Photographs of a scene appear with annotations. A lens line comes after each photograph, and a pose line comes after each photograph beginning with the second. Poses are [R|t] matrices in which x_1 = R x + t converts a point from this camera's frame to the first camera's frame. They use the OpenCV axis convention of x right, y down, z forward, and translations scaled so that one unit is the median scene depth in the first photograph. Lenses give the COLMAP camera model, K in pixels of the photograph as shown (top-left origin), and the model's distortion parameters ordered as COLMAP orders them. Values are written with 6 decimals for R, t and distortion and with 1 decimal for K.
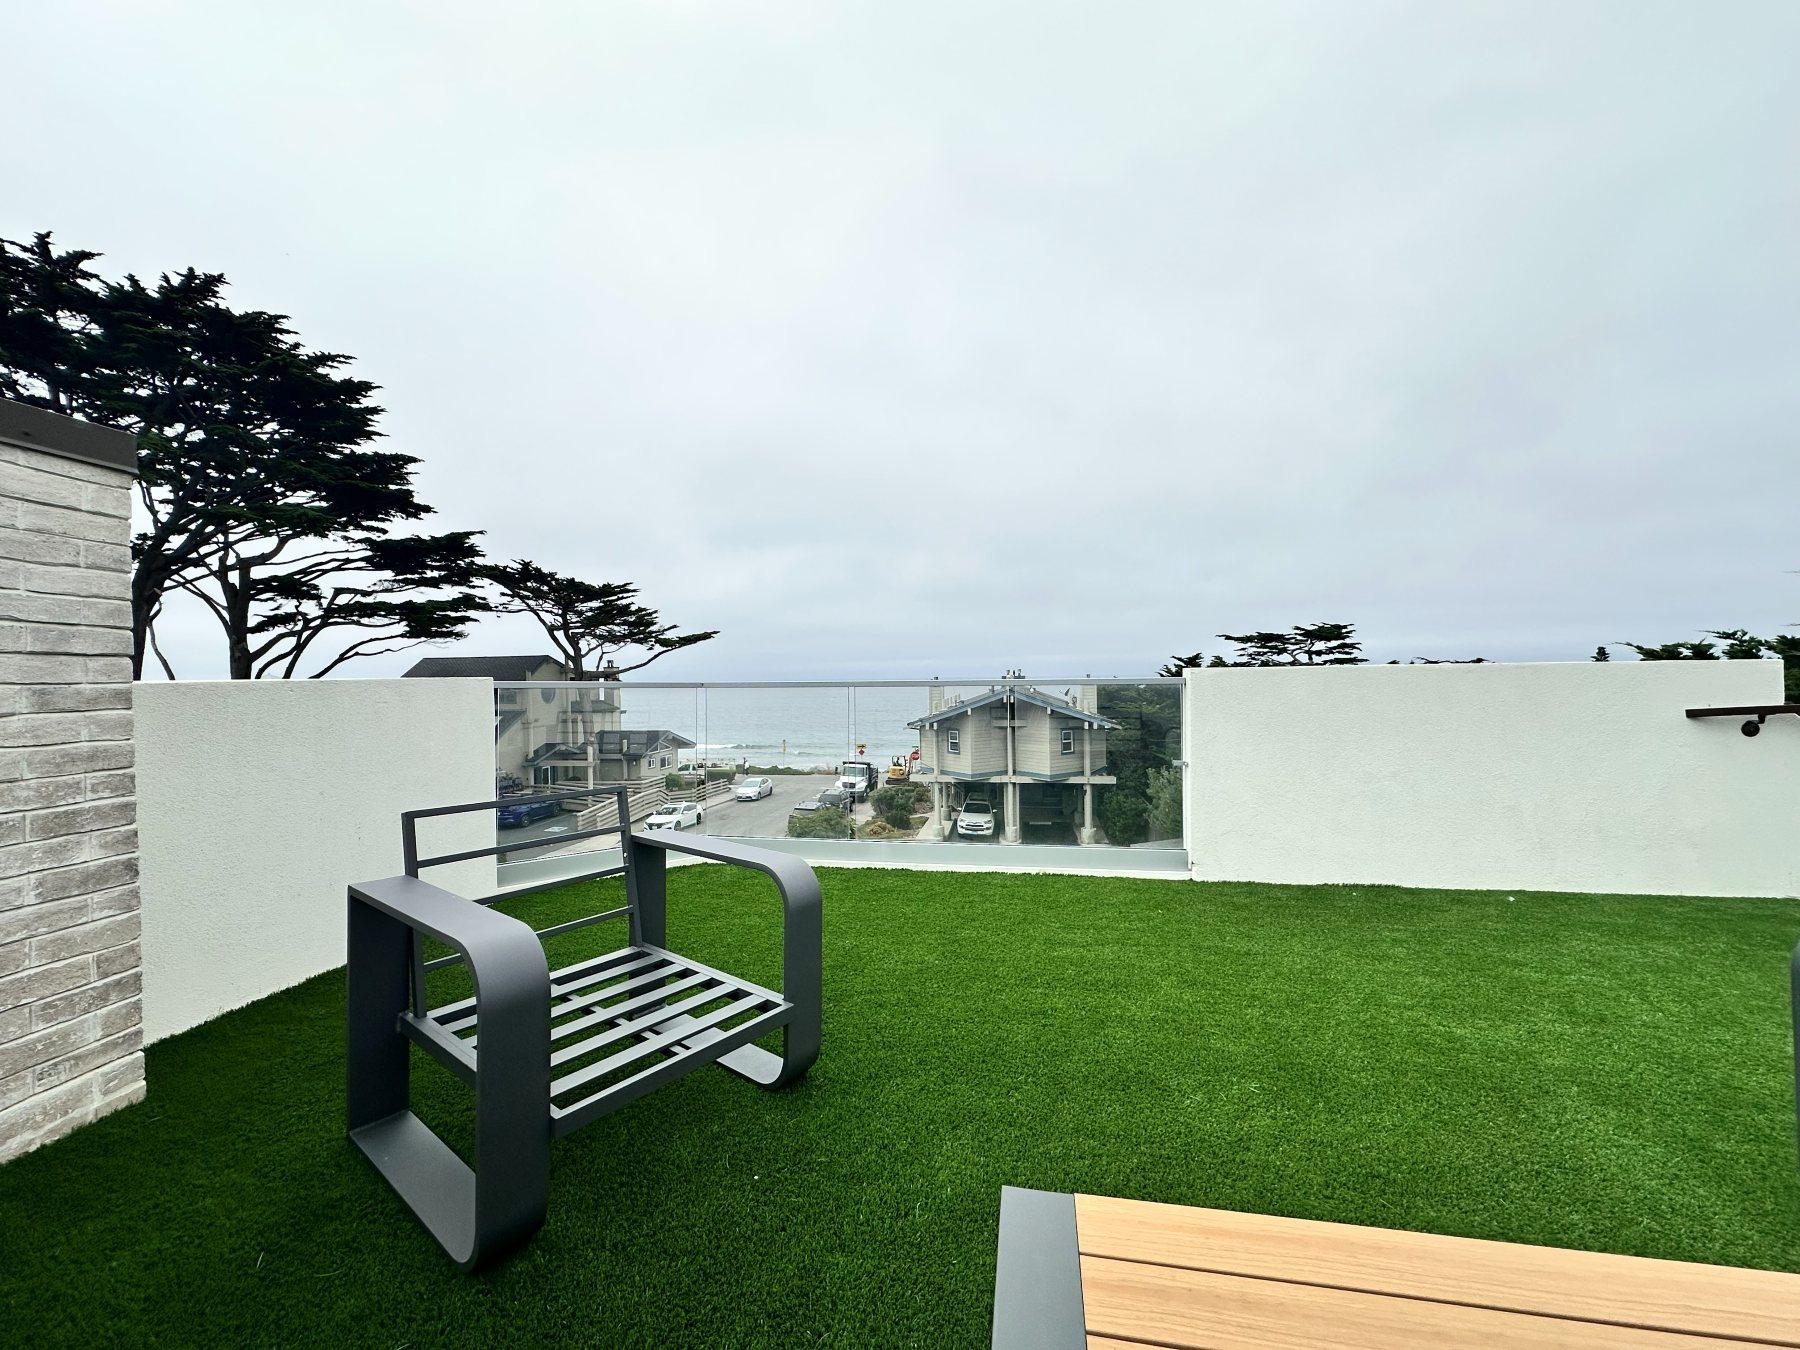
lens RADIAL K [[714.9, 0, 901.2], [0, 714.9, 675.2], [0, 0, 1]] dist [-0.005002, 0.001089]
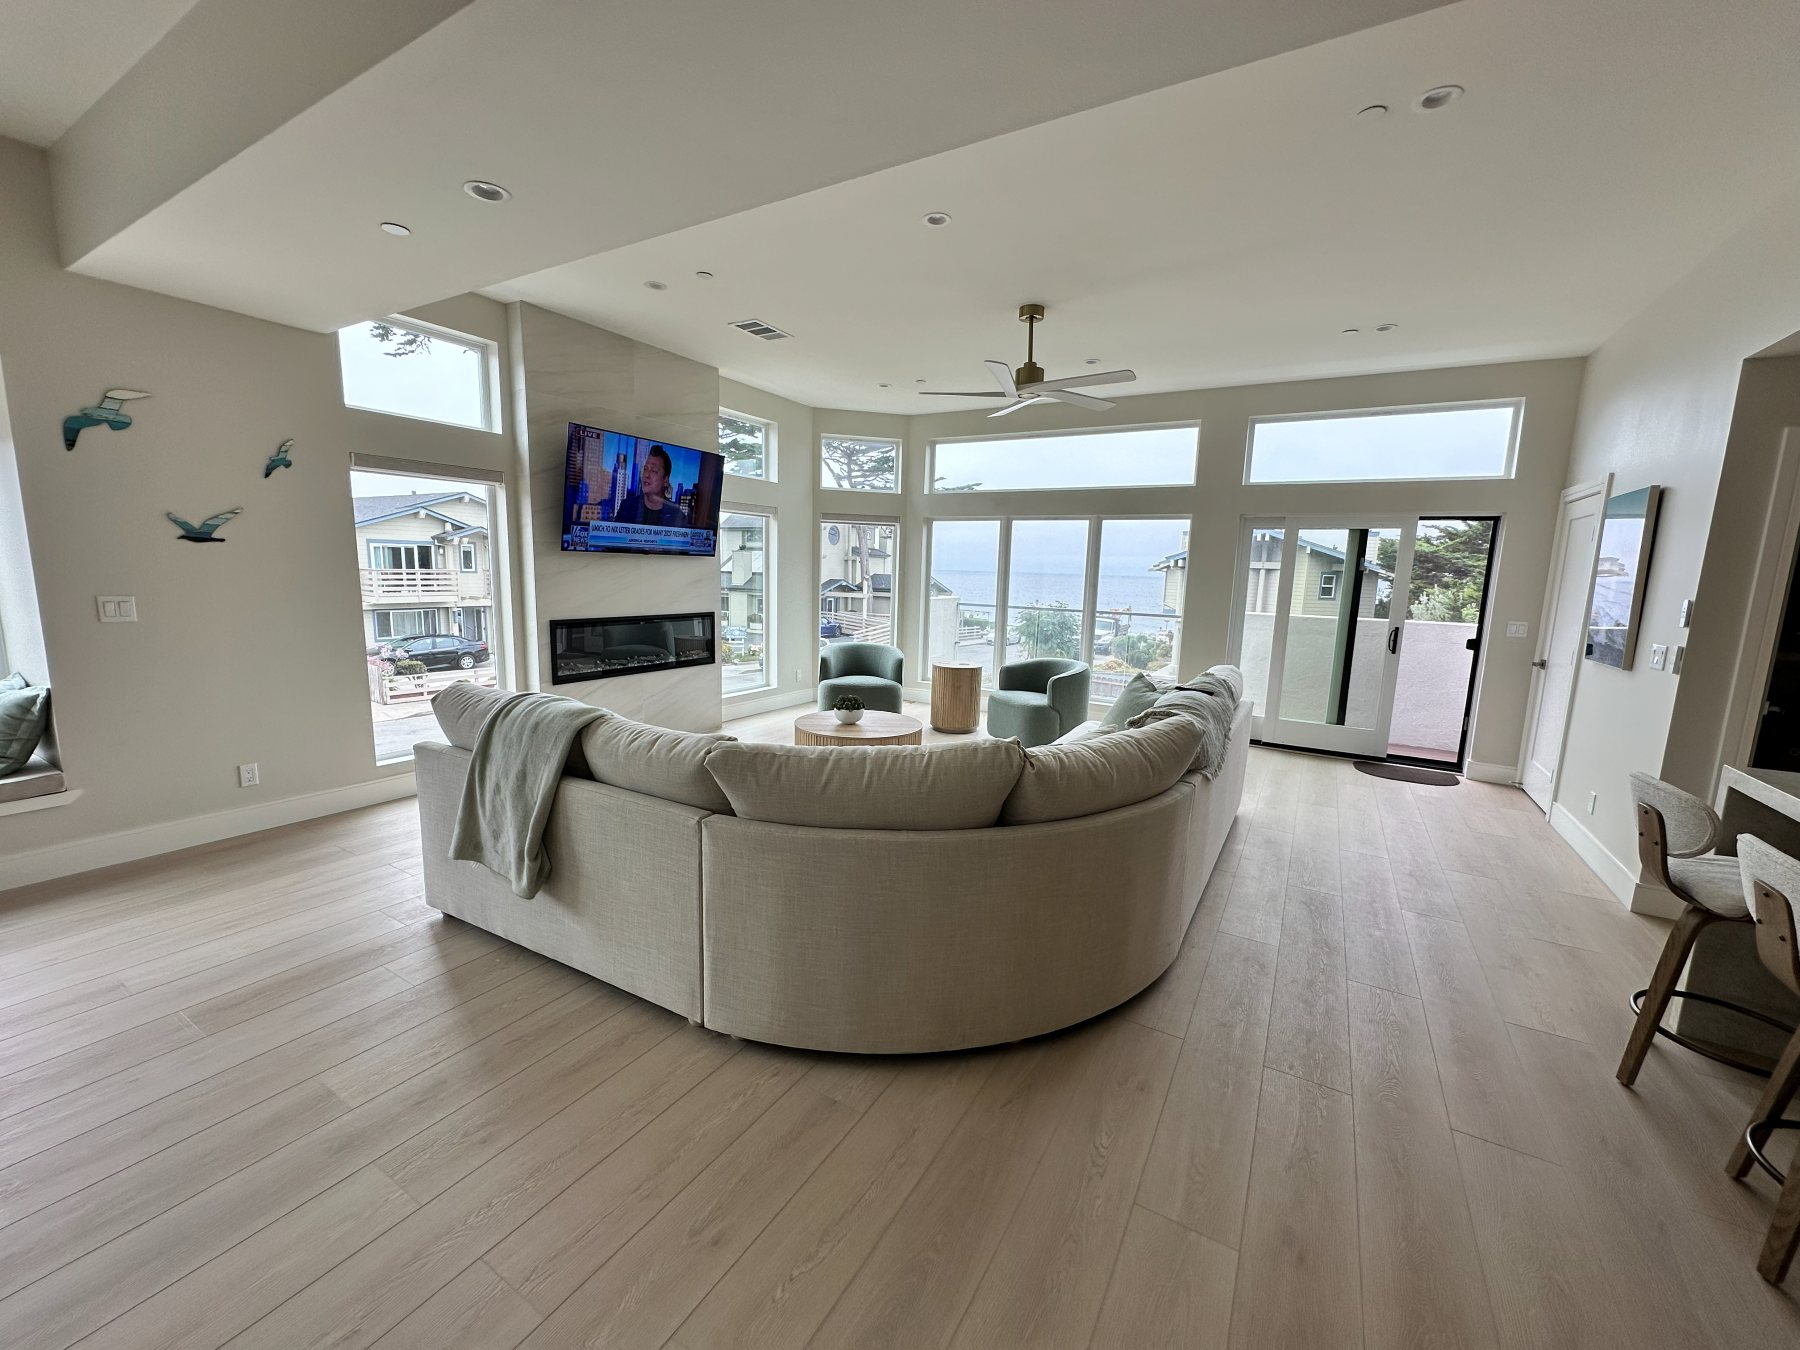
lens RADIAL K [[714.9, 0, 901.2], [0, 714.9, 675.2], [0, 0, 1]] dist [-0.005002, 0.001089]
pose [[0.932866, 0.096926, -0.346939, 0.041681], [-0.044213, 0.986647, 0.156760, 0.080150], [0.357501, -0.130897, 0.924694, -0.084042]]
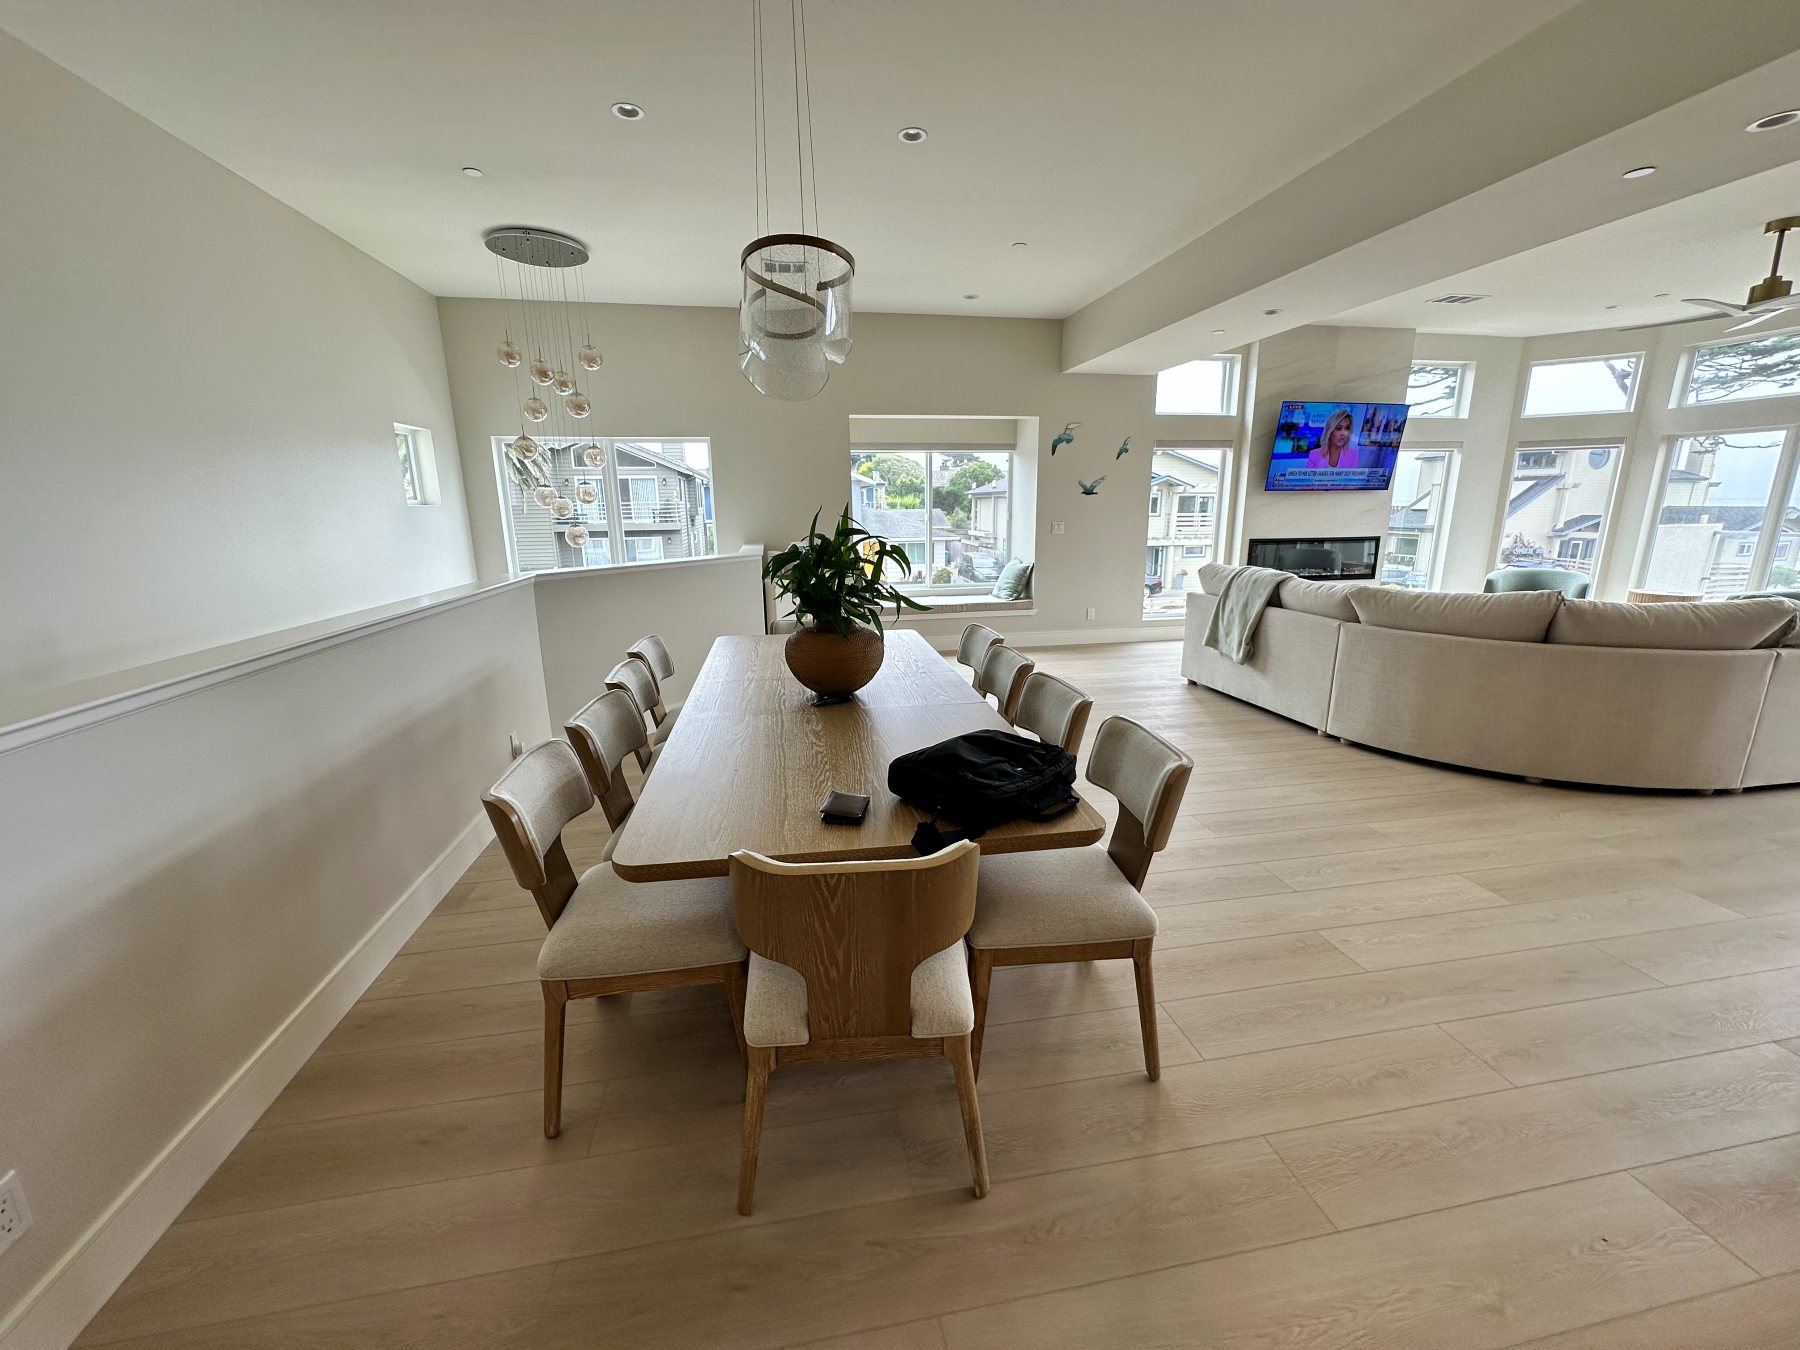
lens RADIAL K [[714.9, 0, 901.2], [0, 714.9, 675.2], [0, 0, 1]] dist [-0.005002, 0.001089]
pose [[0.340297, 0.230958, -0.911513, 0.087960], [0.007062, 0.968712, 0.248088, 0.080573], [0.940291, -0.090861, 0.328019, -0.140183]]
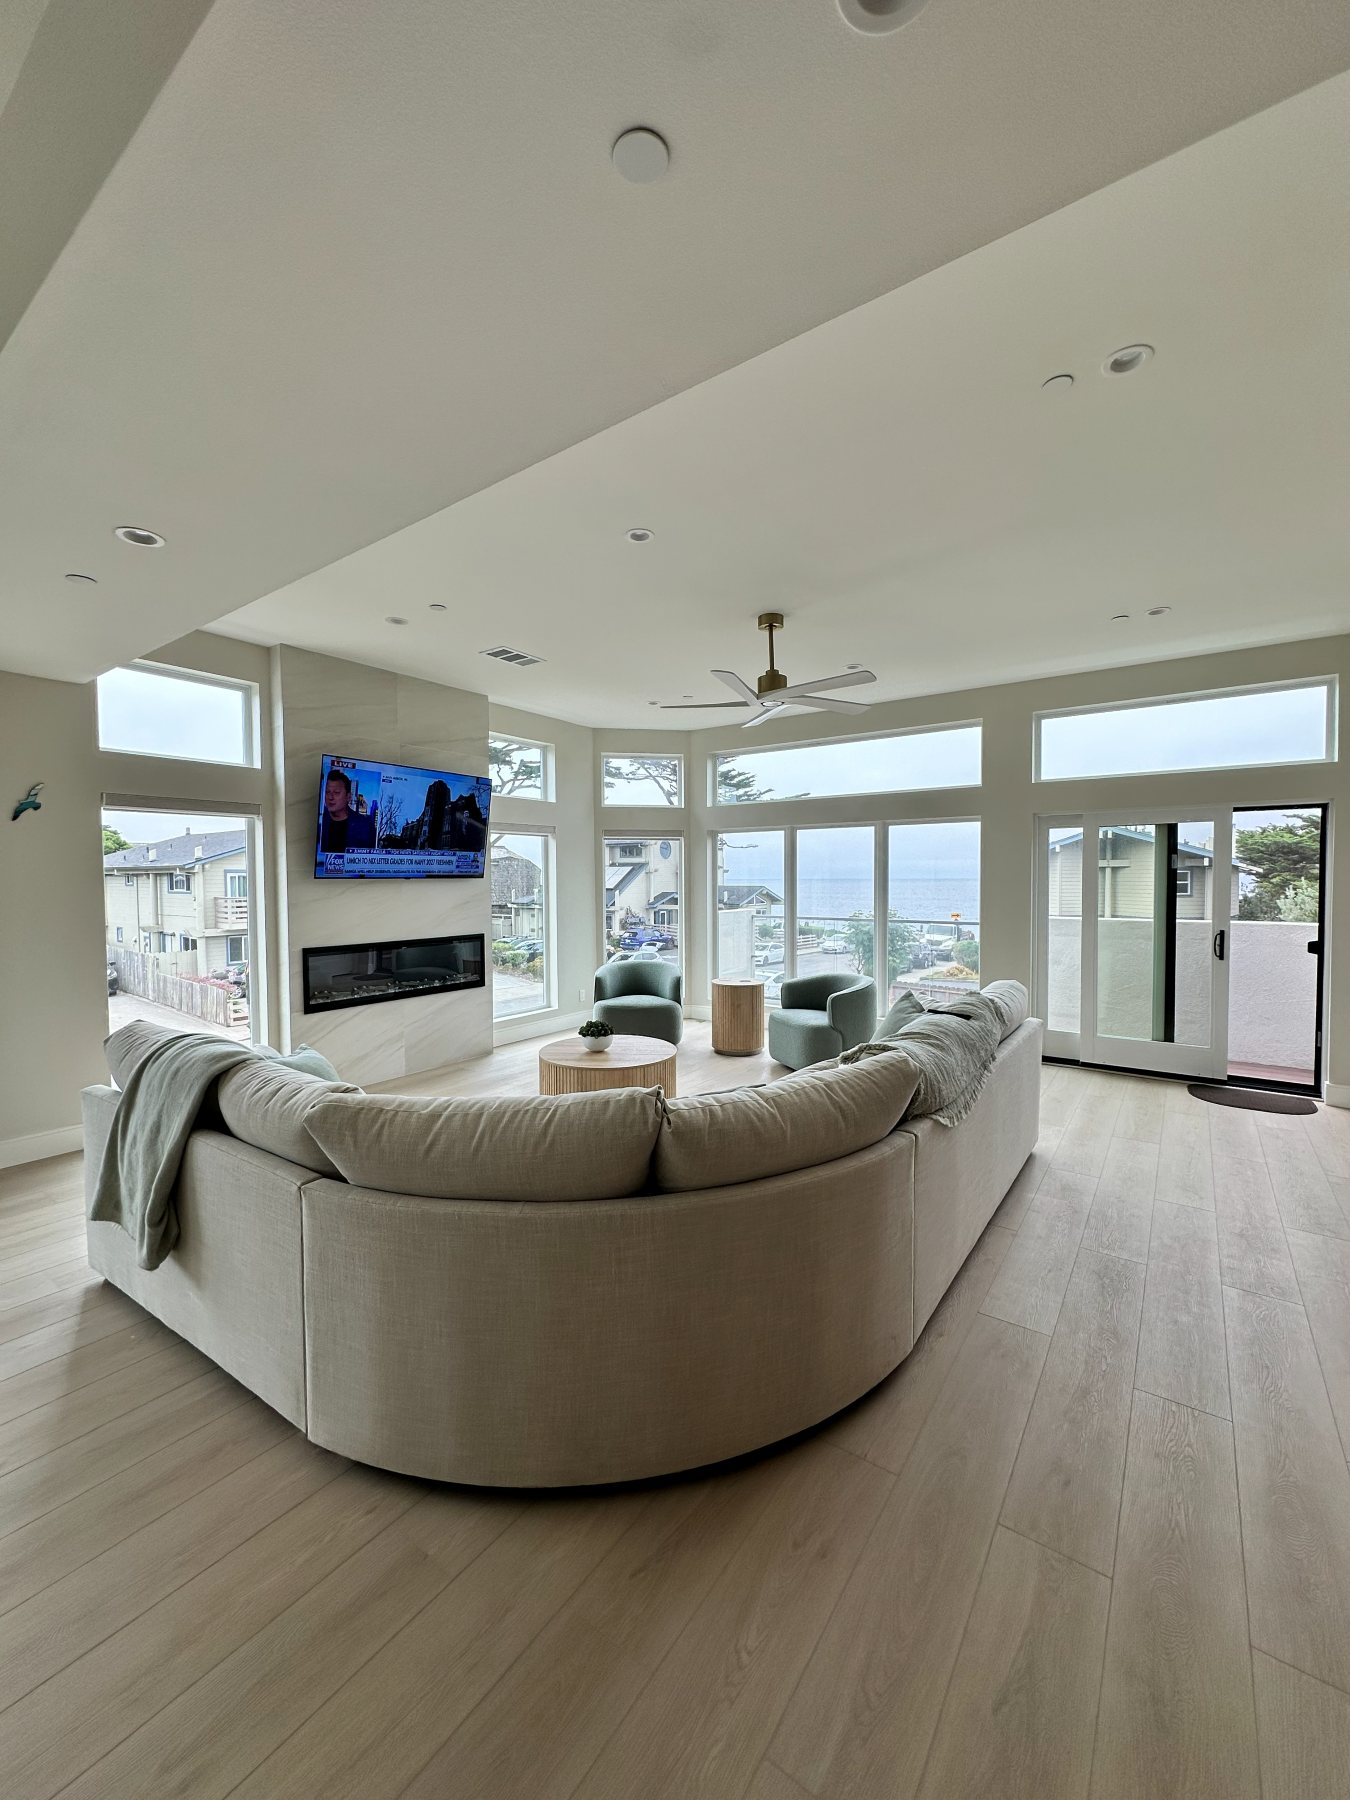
lens RADIAL K [[714.9, 0, 675.0], [0, 714.9, 900.0], [0, 0, 1]] dist [-0.005002, 0.001089]
pose [[0.897836, 0.025417, -0.439595, 0.052518], [-0.008956, 0.999180, 0.039479, 0.079090], [0.440238, -0.031508, 0.897328, -0.071434]]
